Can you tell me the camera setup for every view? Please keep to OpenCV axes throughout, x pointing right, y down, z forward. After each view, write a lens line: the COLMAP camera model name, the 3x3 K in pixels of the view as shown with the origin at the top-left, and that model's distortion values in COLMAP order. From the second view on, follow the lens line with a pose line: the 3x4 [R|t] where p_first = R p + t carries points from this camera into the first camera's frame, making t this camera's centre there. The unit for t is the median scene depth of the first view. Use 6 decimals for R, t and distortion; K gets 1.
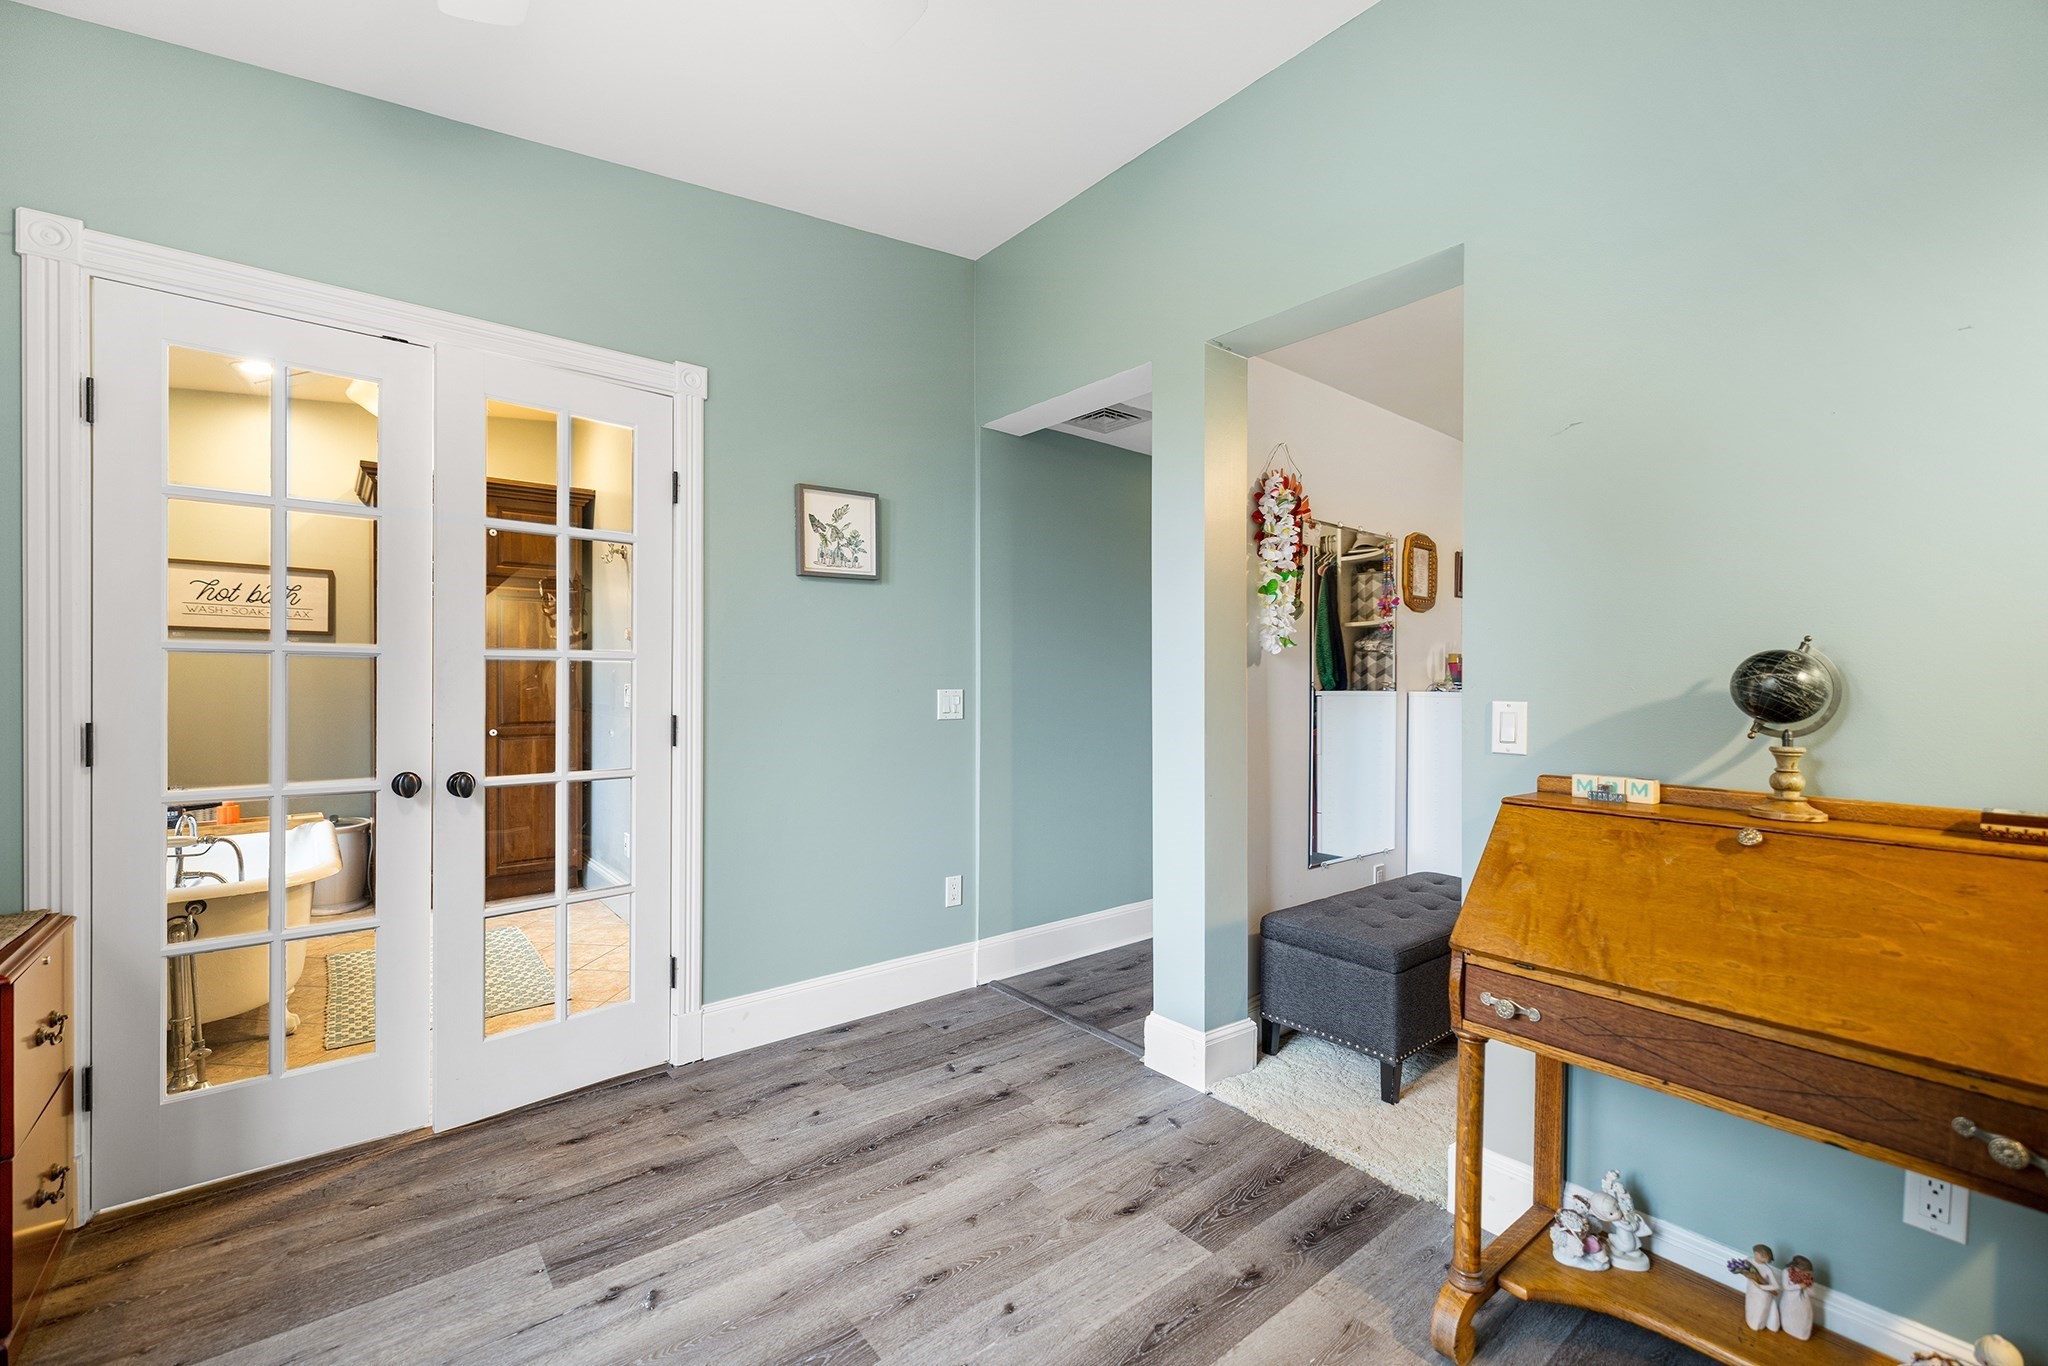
lens RADIAL K [[865.5, 0, 1013.6], [0, 865.5, 681.7], [0, 0, 1]] dist [0.000997, -0.000215]
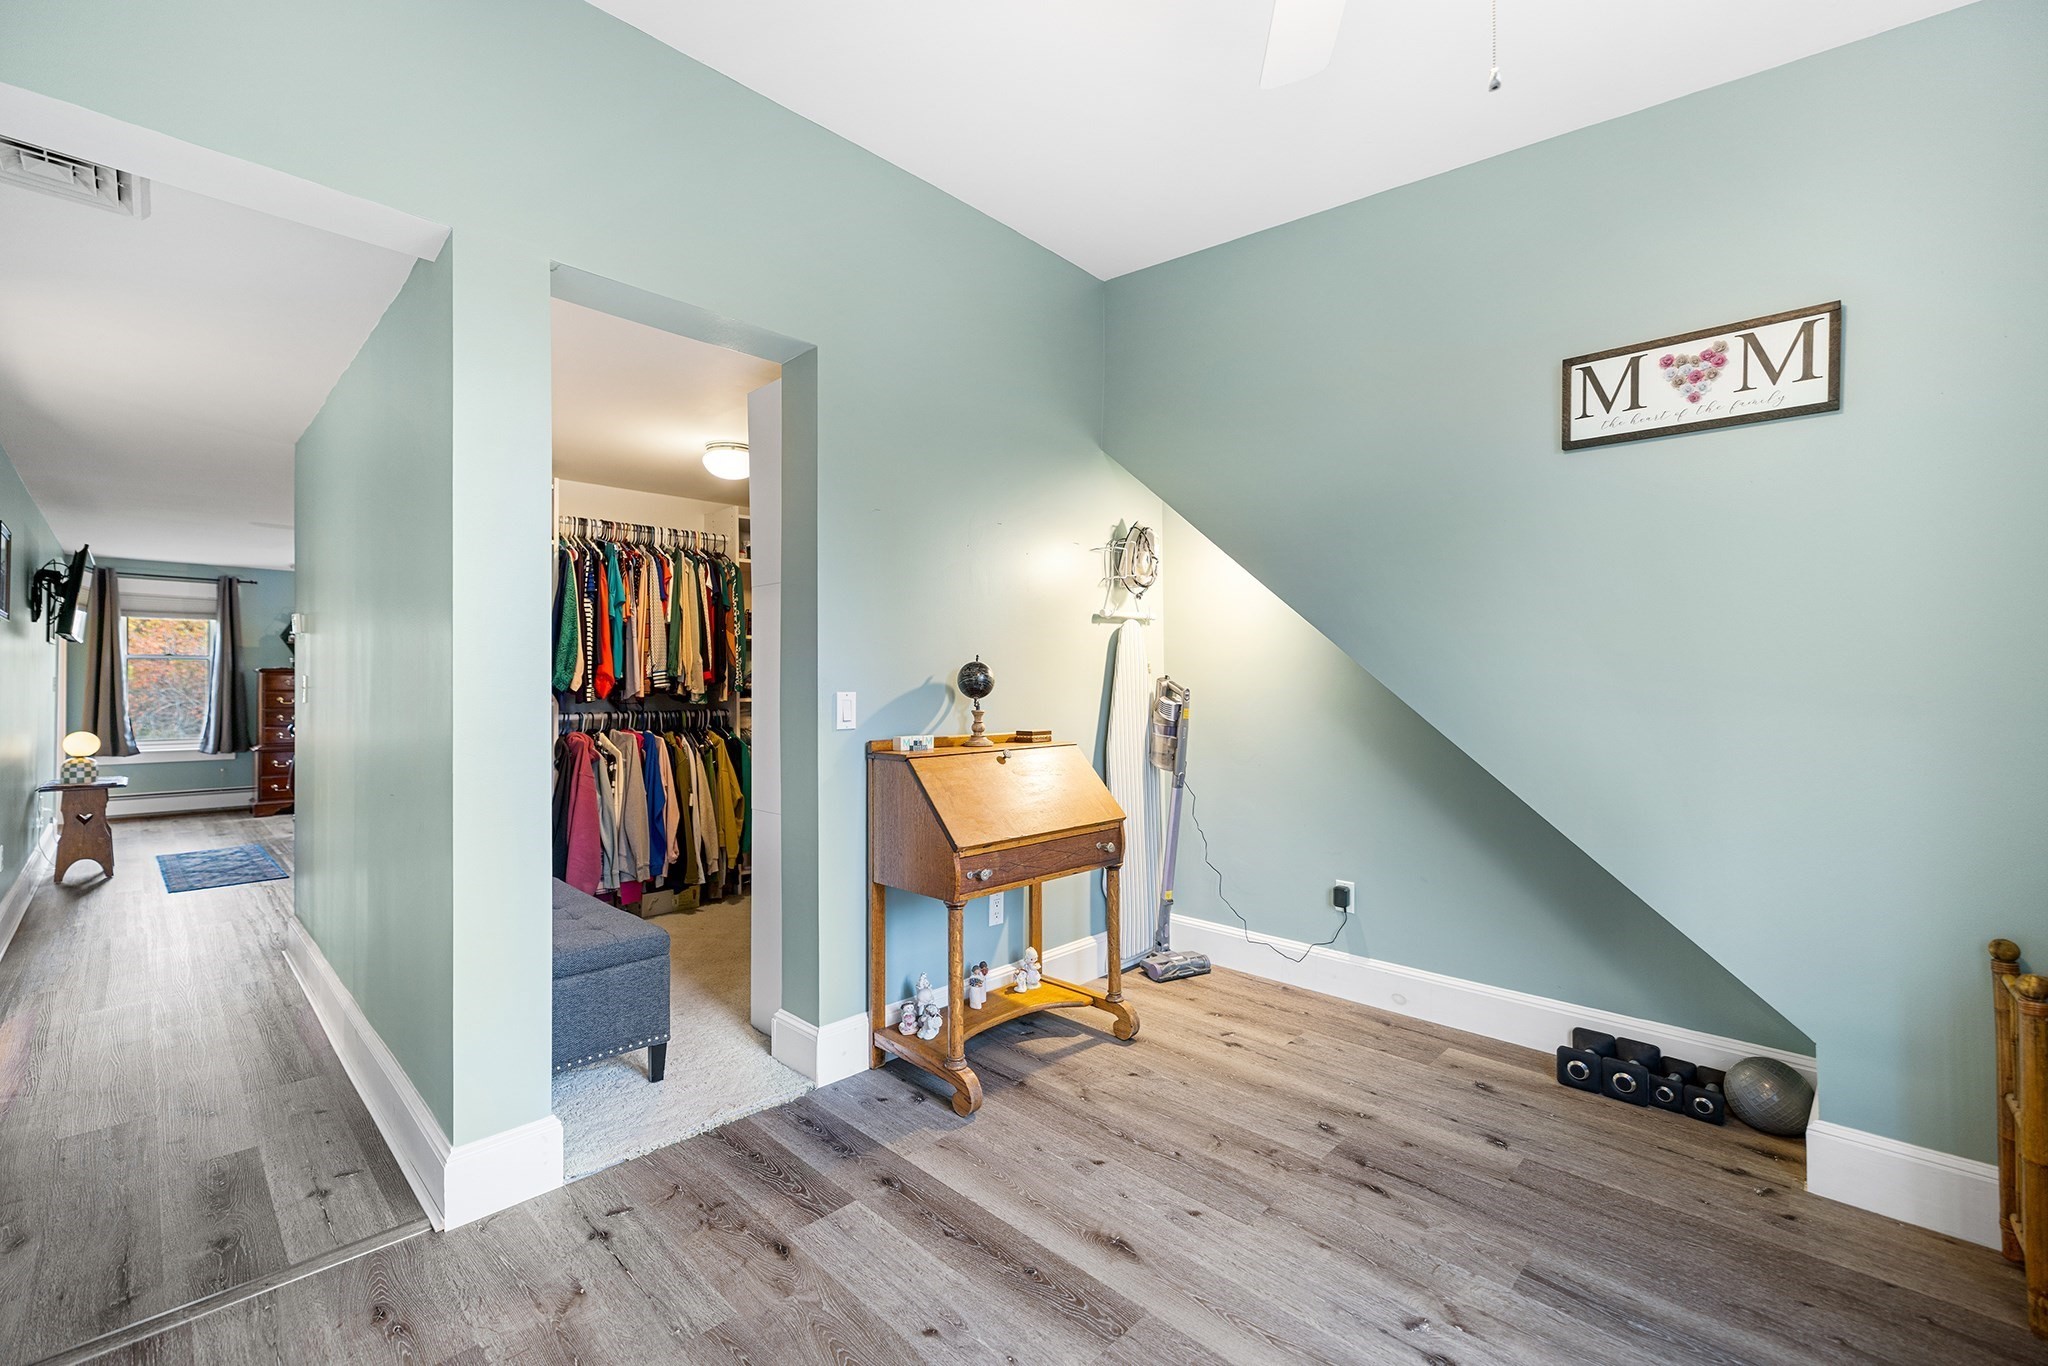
lens RADIAL K [[865.5, 0, 1018.3], [0, 865.5, 673.3], [0, 0, 1]] dist [0.000997, -0.000215]
pose [[-0.123090, 0.005173, 0.992382, -0.848880], [0.005120, 0.999976, -0.004578, 0.000158], [-0.992382, 0.004518, -0.123114, 0.890640]]
